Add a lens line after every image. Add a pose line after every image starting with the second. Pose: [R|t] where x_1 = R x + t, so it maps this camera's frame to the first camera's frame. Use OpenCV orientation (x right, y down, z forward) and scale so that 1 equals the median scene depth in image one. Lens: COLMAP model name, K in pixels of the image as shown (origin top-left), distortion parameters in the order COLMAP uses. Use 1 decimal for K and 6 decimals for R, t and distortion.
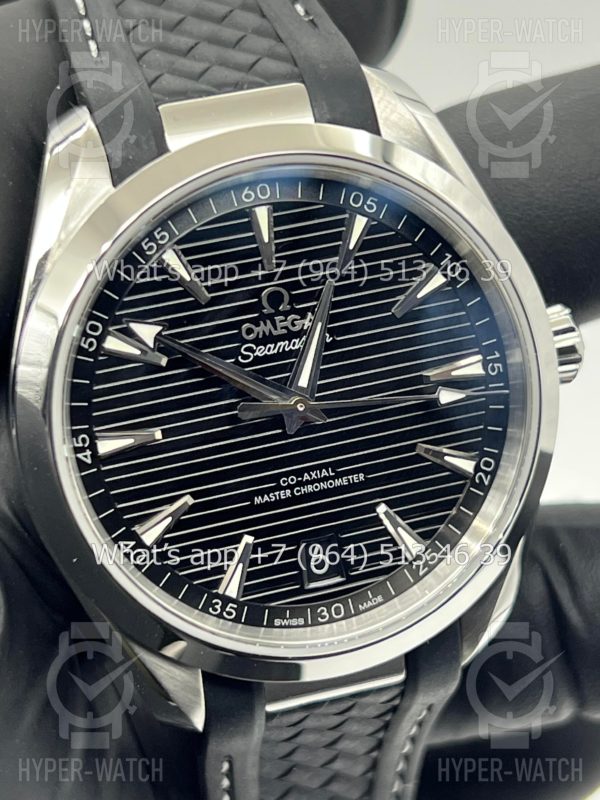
lens RADIAL K [[1928.2, 0, 295.3], [0, 1928.2, 399.0], [0, 0, 1]] dist [0.287083, 0.000000]
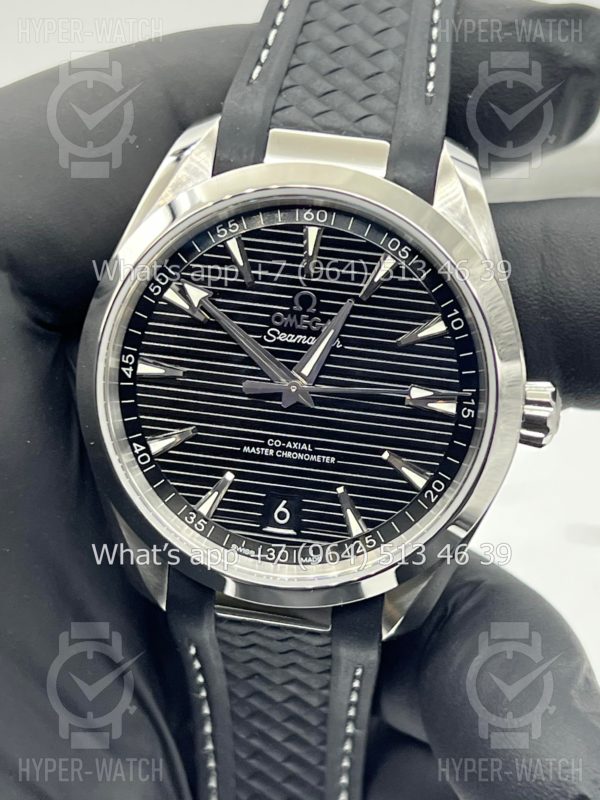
lens RADIAL K [[1928.2, 0, 301.9], [0, 1928.2, 391.3], [0, 0, 1]] dist [0.287083, 0.000000]
pose [[0.893603, 0.315539, -0.319232, 0.401379], [-0.315121, 0.947489, 0.054435, -0.063052], [0.319645, 0.051954, 0.946112, -0.178853]]
